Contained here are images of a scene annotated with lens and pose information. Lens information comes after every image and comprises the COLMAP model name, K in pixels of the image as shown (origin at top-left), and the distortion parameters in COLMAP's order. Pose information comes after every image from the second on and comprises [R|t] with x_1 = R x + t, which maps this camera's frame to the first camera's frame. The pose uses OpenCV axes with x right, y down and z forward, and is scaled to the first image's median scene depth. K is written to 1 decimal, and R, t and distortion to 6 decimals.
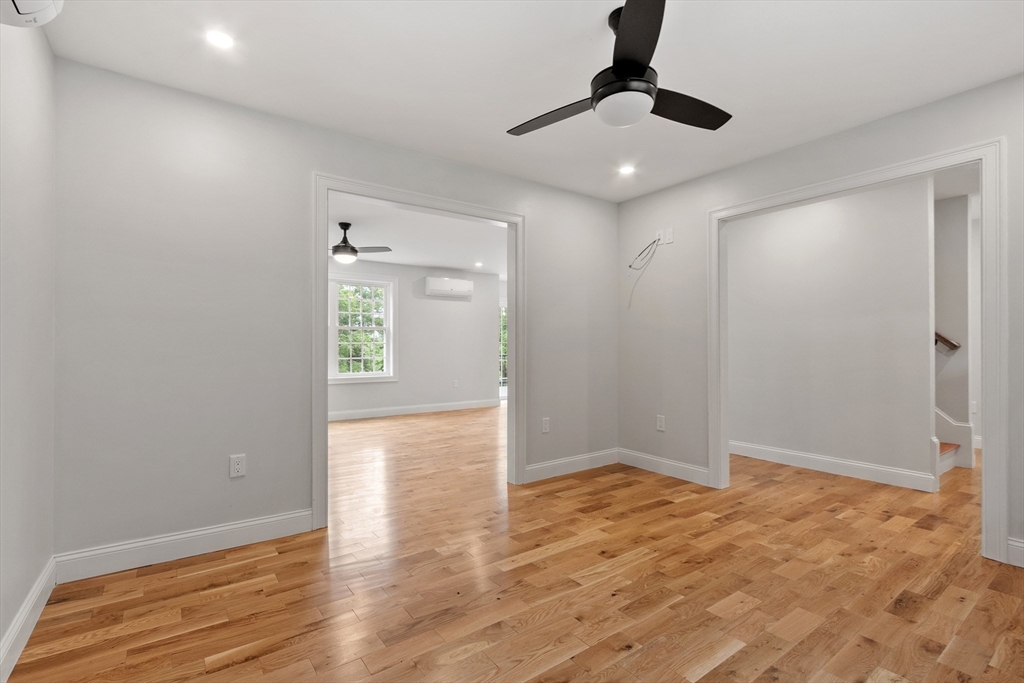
lens RADIAL K [[482.2, 0, 501.6], [0, 482.2, 340.6], [0, 0, 1]] dist [-0.001762, -0.001386]
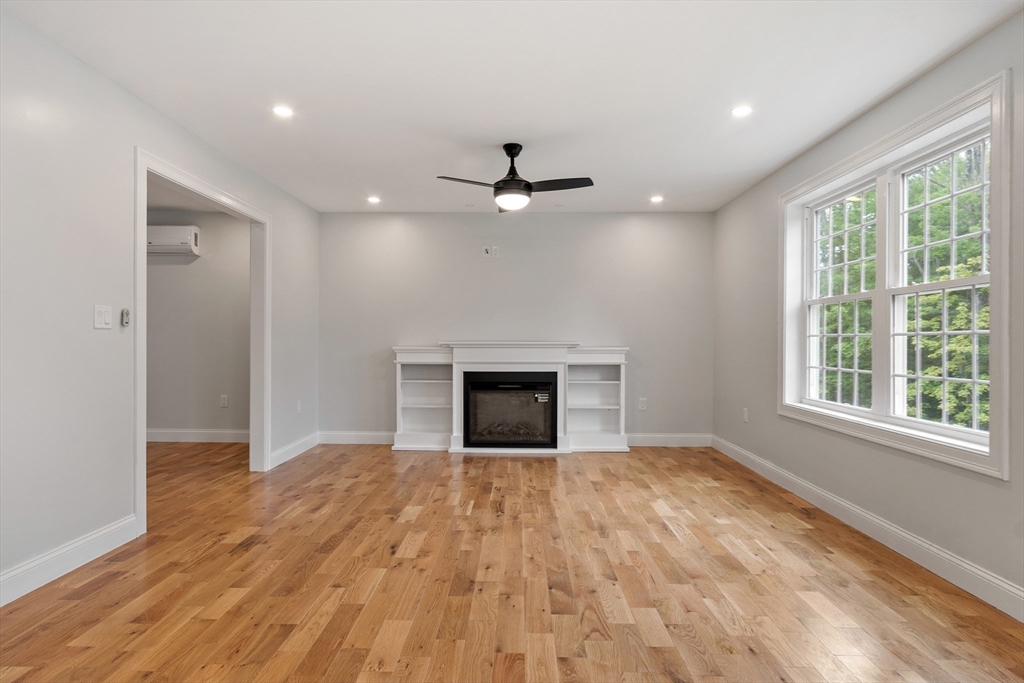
lens RADIAL K [[547.0, 0, 506.9], [0, 547.0, 345.9], [0, 0, 1]] dist [0.001392, 0.002045]
pose [[-0.600742, 0.008591, -0.799397, 0.367551], [0.006359, 0.999962, 0.005968, 0.021536], [0.799418, -0.001498, -0.600774, 2.055697]]
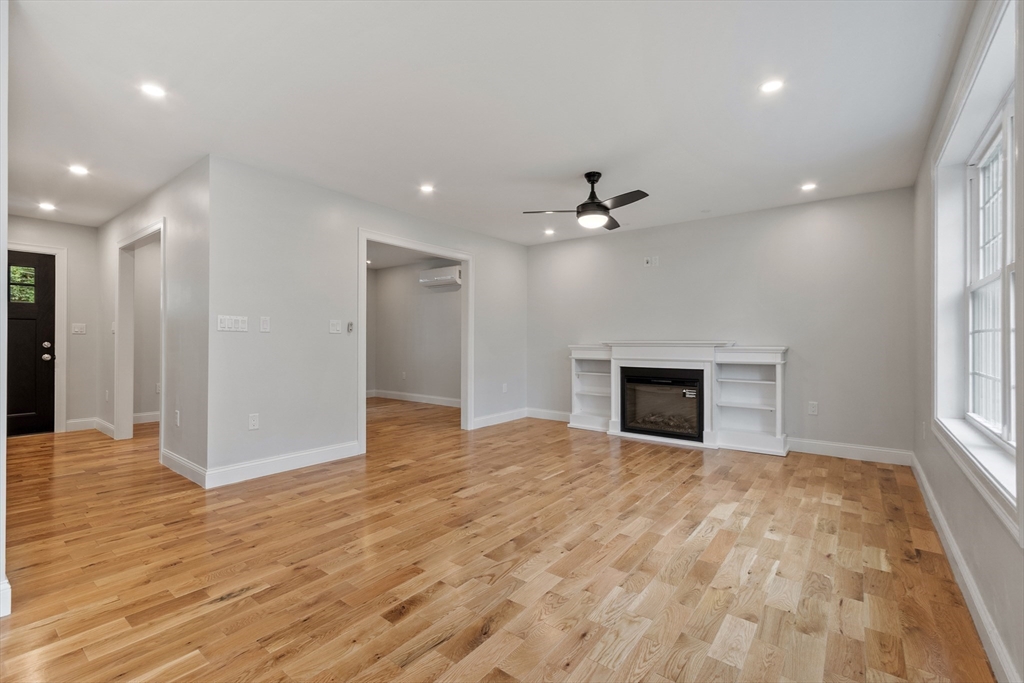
lens RADIAL K [[451.1, 0, 508.0], [0, 451.1, 337.5], [0, 0, 1]] dist [0.002719, -0.001875]
pose [[-0.959364, -0.002284, -0.282161, -0.004728], [0.002996, 0.999828, -0.018279, 0.032646], [0.282154, -0.018382, -0.959193, 2.347573]]
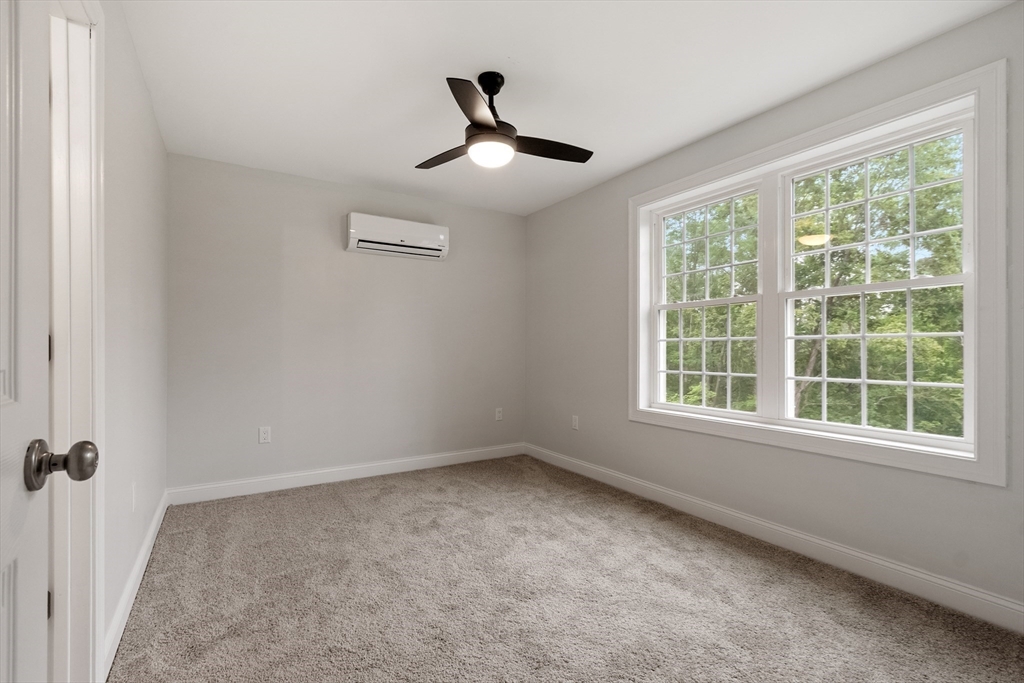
lens RADIAL K [[451.1, 0, 516.7], [0, 451.1, 355.3], [0, 0, 1]] dist [0.002719, -0.001875]
pose [[-0.044797, 0.011829, -0.998926, 0.047372], [0.001993, 0.999929, 0.011752, 0.030584], [0.998994, -0.001464, -0.044817, 1.625364]]
